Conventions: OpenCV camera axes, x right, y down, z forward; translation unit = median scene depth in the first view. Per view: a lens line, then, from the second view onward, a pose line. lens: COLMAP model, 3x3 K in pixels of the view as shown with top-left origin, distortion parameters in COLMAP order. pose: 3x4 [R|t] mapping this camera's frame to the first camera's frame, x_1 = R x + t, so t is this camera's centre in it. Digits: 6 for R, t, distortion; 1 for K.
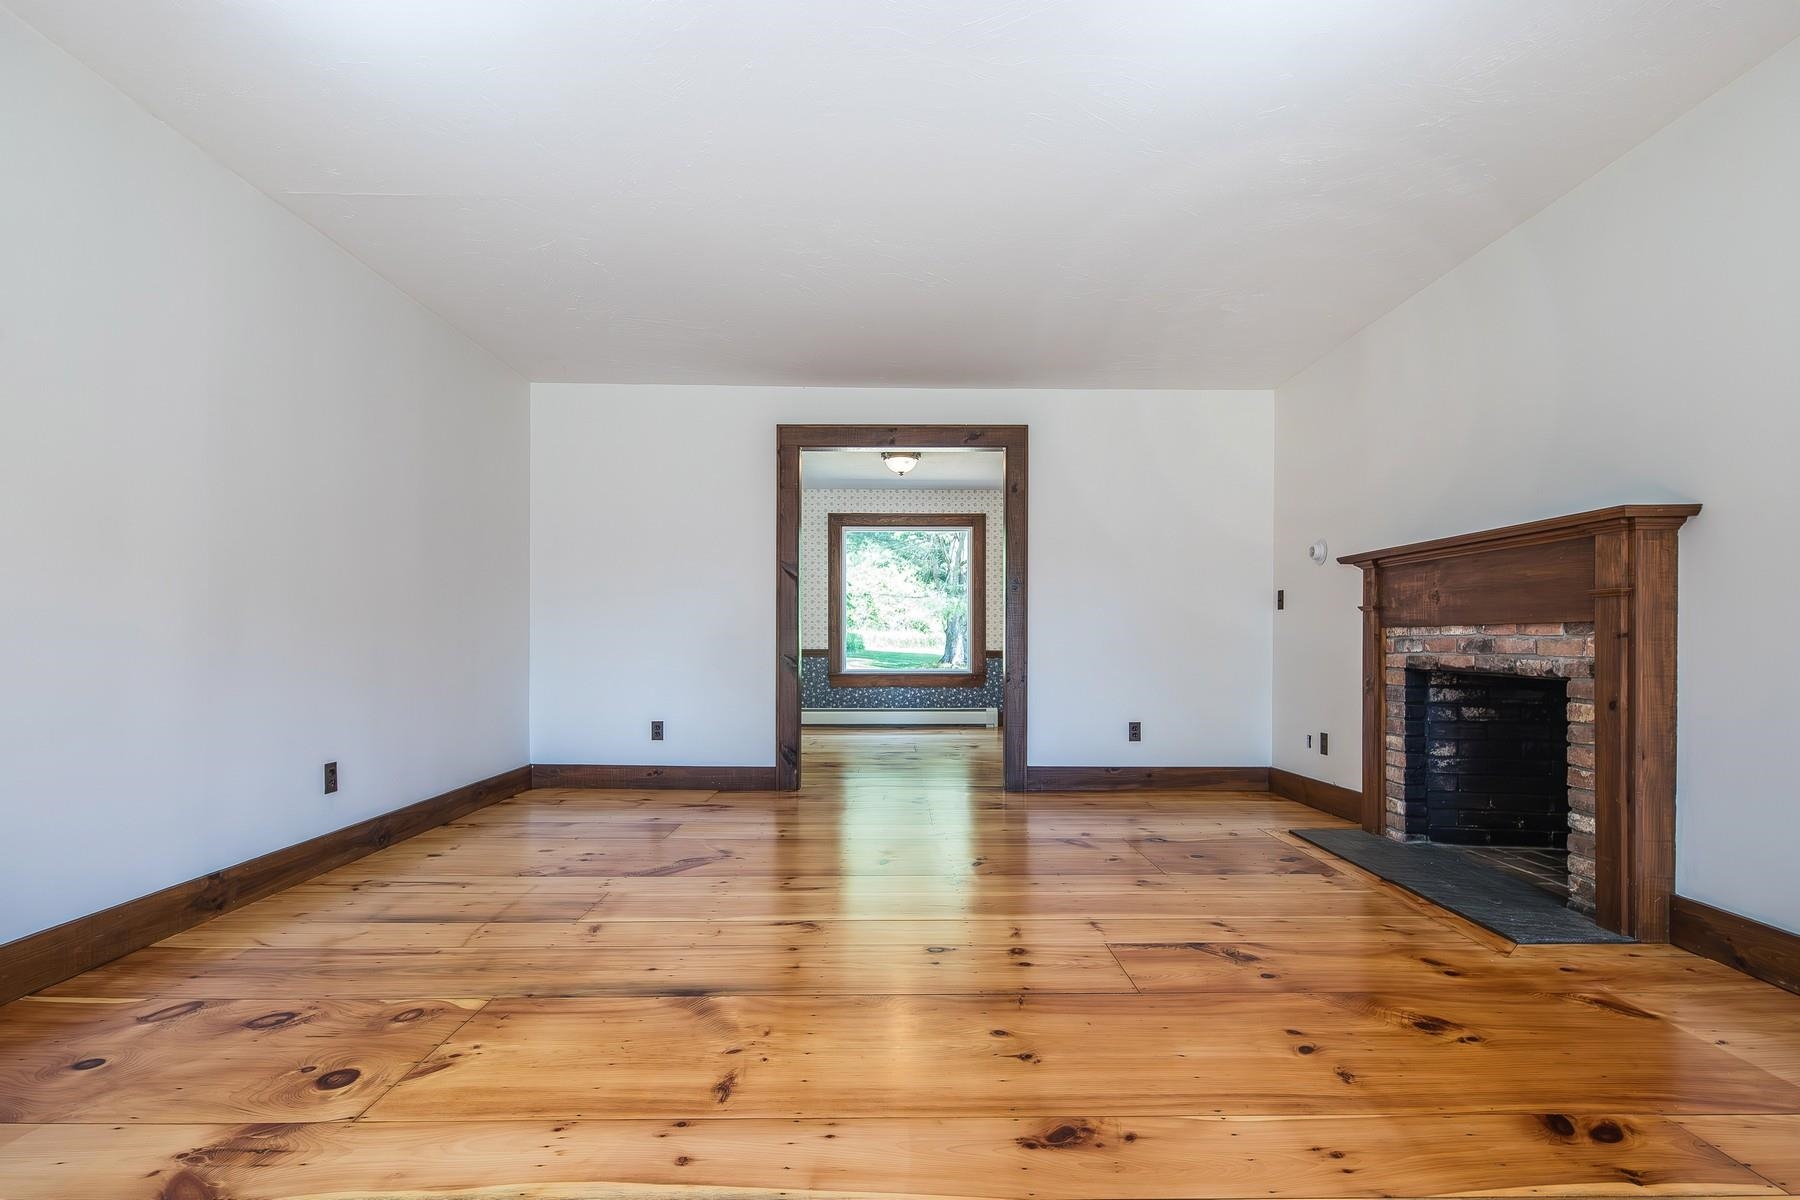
lens RADIAL K [[898.9, 0, 893.8], [0, 898.9, 653.2], [0, 0, 1]] dist [0.008542, 0.000161]
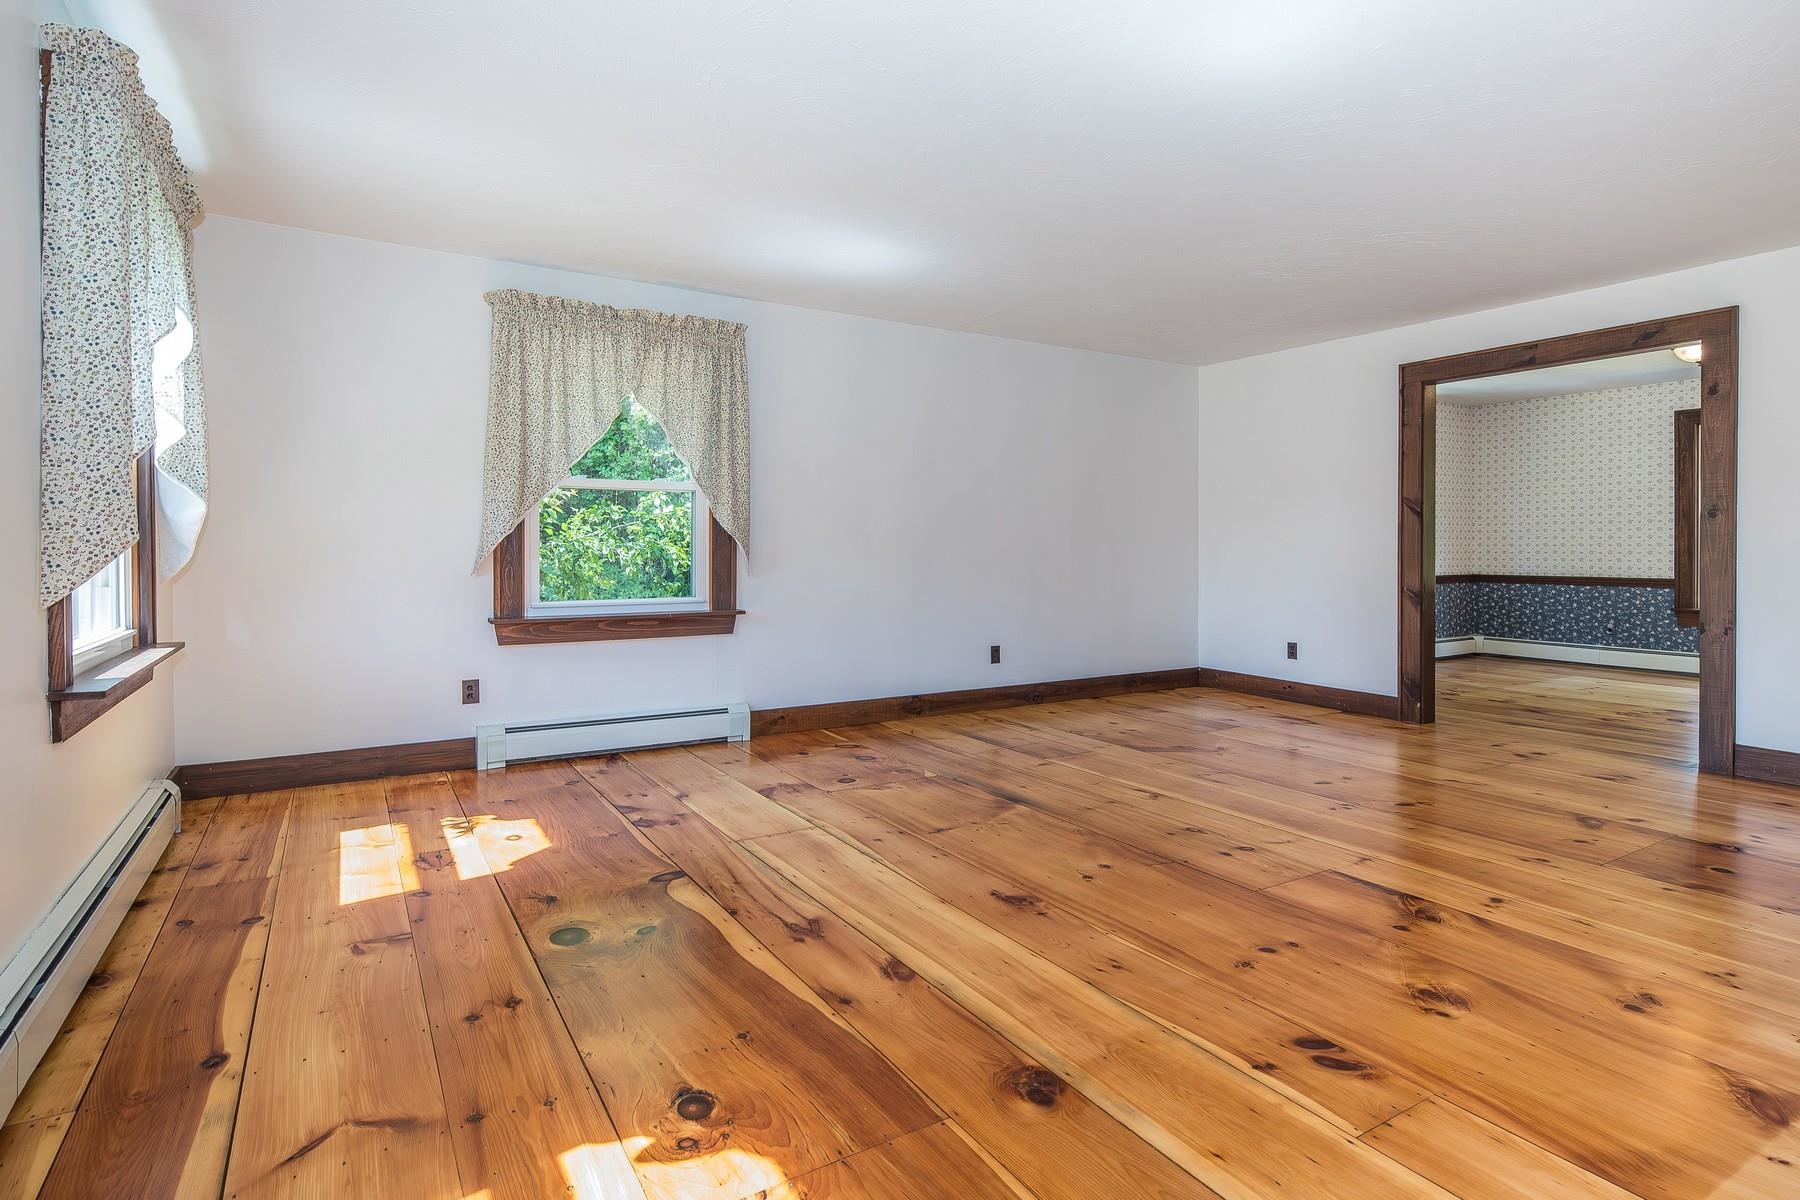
lens RADIAL K [[861.5, 0, 898.2], [0, 861.5, 558.5], [0, 0, 1]] dist [0.002266, 0.000223]
pose [[0.534687, 0.008161, -0.845011, 0.637262], [-0.014202, 0.999899, 0.000670, -0.039818], [0.844931, 0.011643, 0.534748, -0.015997]]
